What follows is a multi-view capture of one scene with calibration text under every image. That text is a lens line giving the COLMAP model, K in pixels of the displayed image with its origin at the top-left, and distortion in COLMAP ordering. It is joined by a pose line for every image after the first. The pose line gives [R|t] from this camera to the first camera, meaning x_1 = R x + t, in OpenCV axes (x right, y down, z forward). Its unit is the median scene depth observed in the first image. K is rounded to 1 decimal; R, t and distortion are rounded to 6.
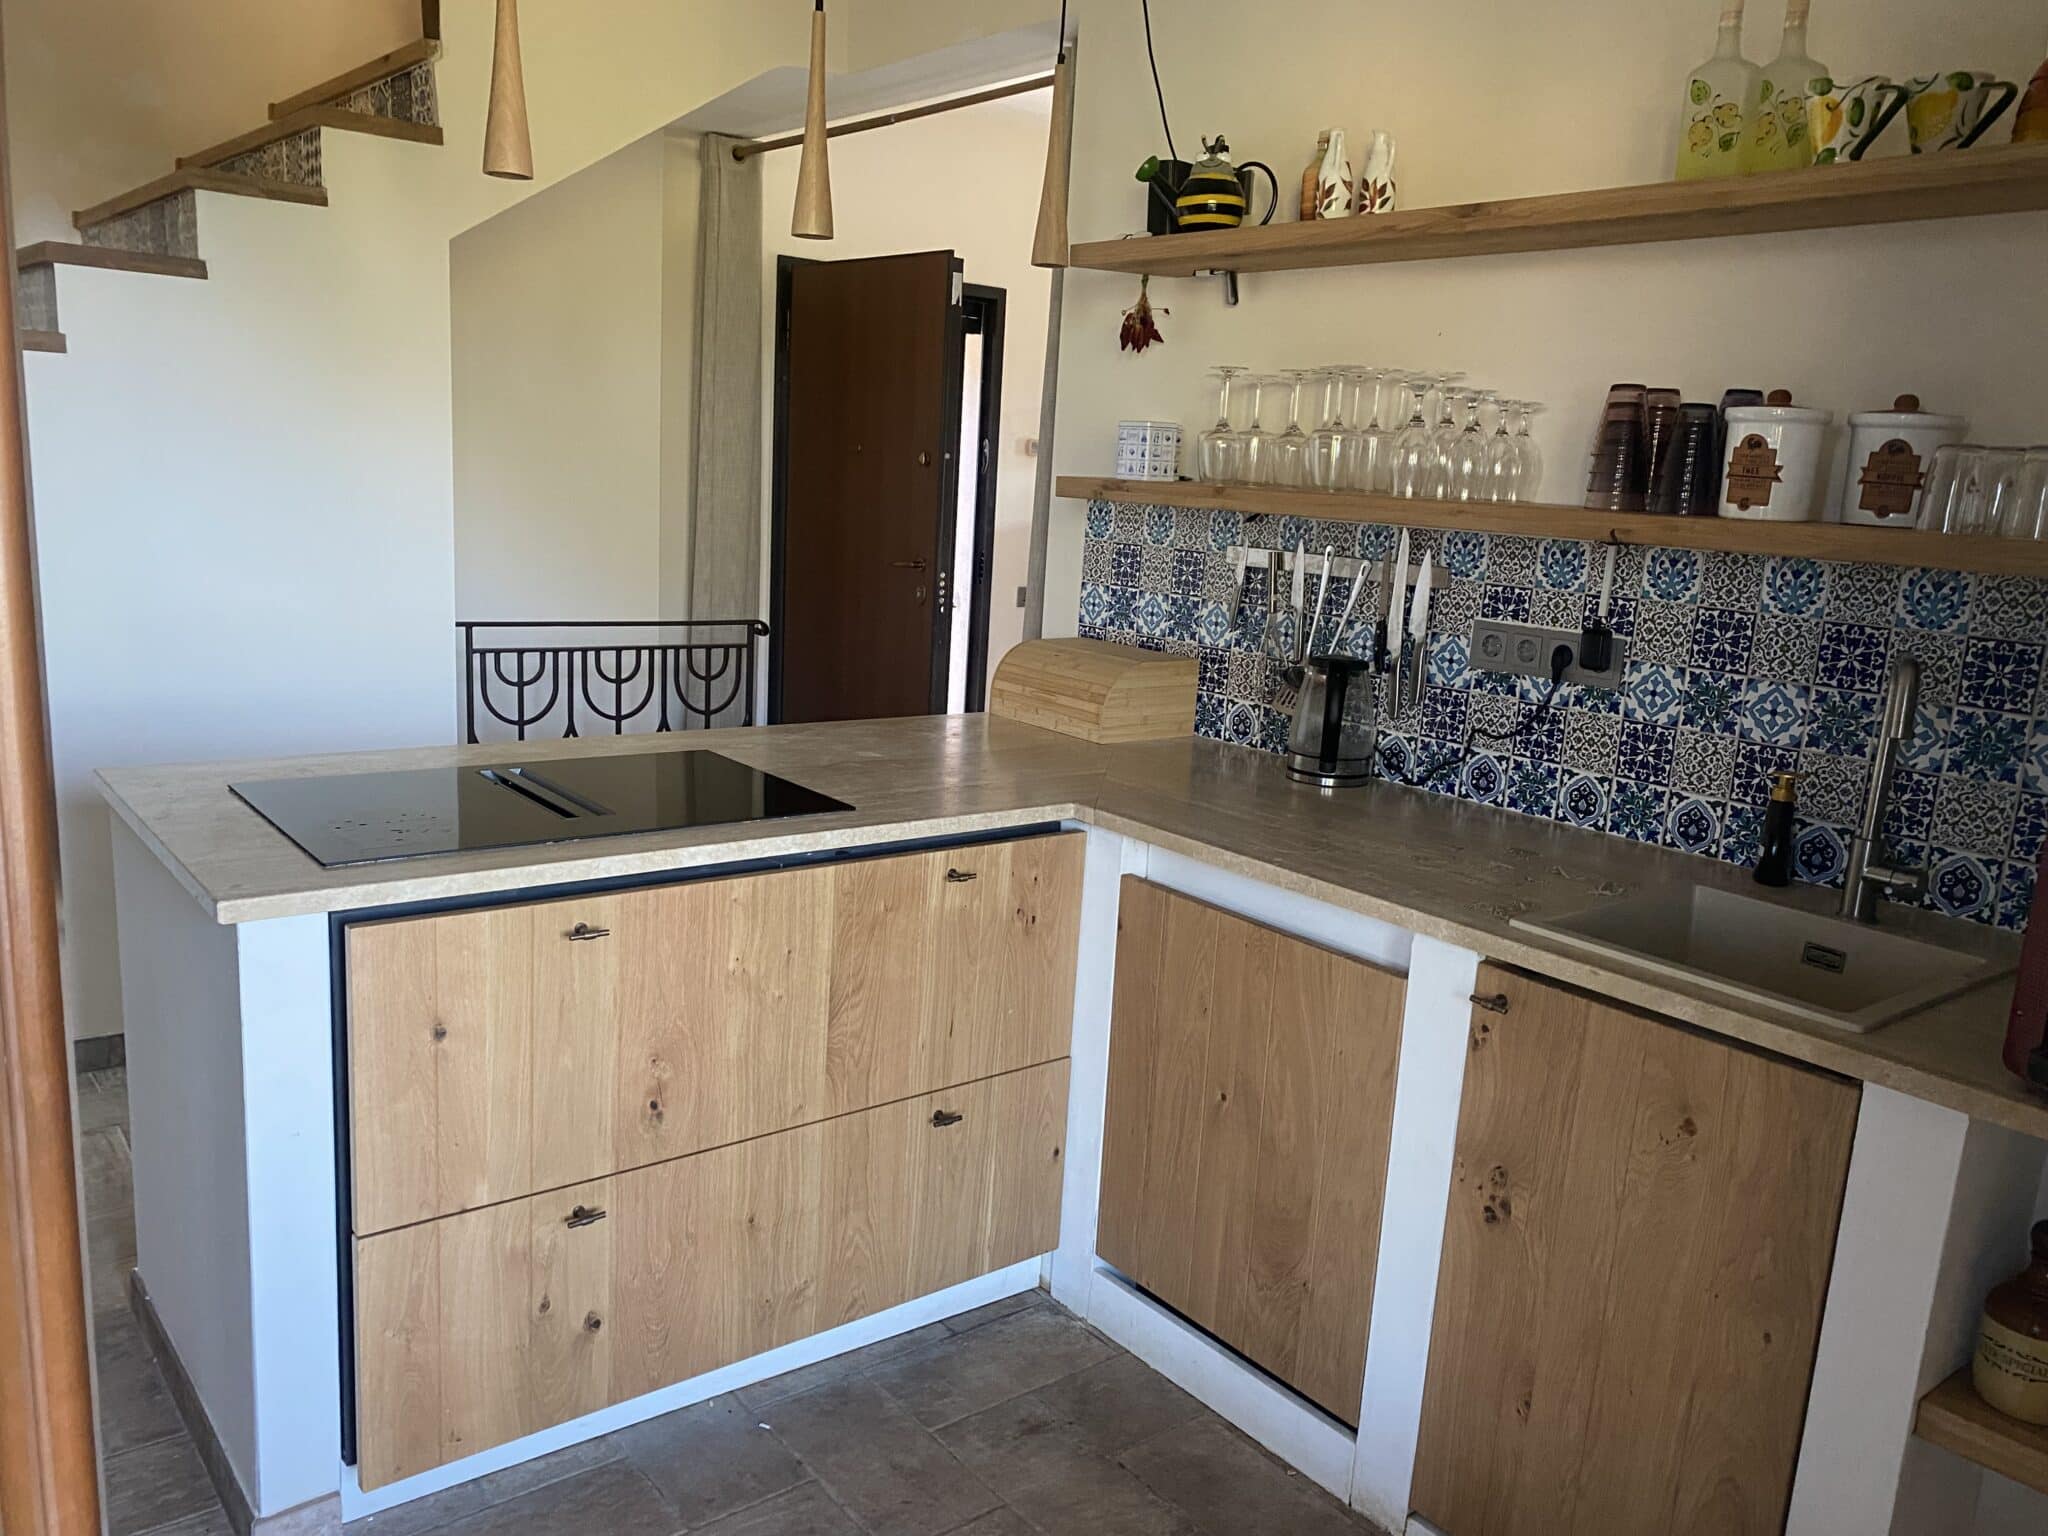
lens RADIAL K [[1555.0, 0, 1024.8], [0, 1555.0, 765.0], [0, 0, 1]] dist [0.035563, -0.000251]
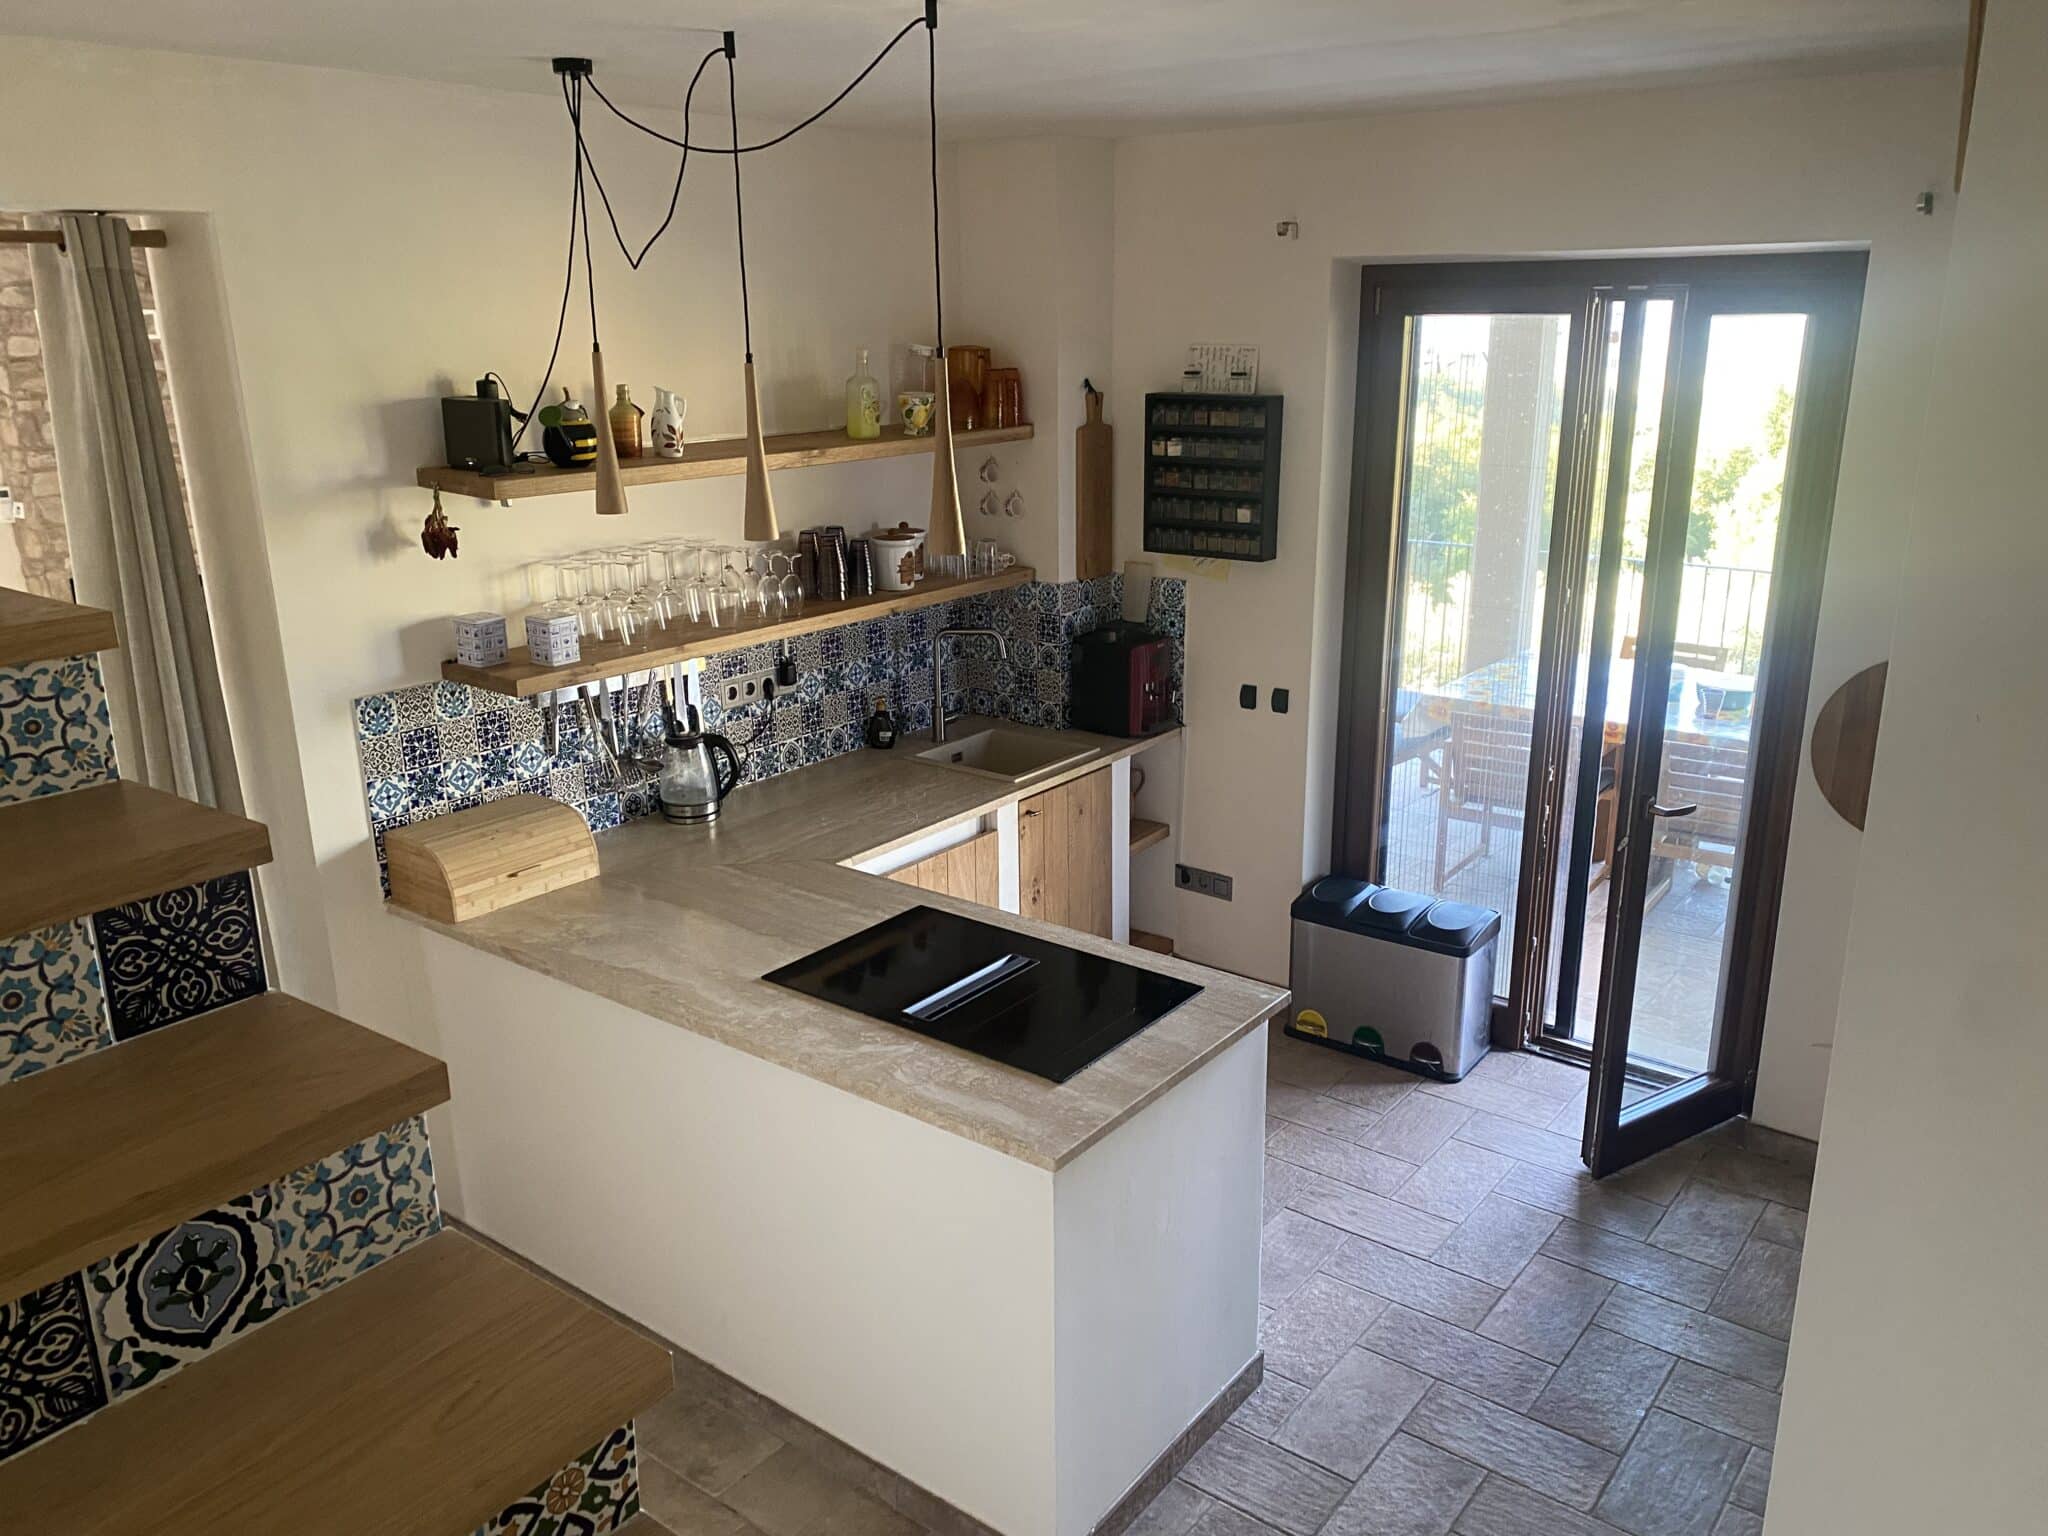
lens RADIAL K [[1555.0, 0, 1026.2], [0, 1555.0, 770.1], [0, 0, 1]] dist [0.035563, -0.000251]
pose [[-0.240622, -0.325482, 0.914419, -1.316034], [0.185006, 0.909448, 0.372395, -0.564041], [-0.952824, 0.258779, -0.158617, 1.005189]]
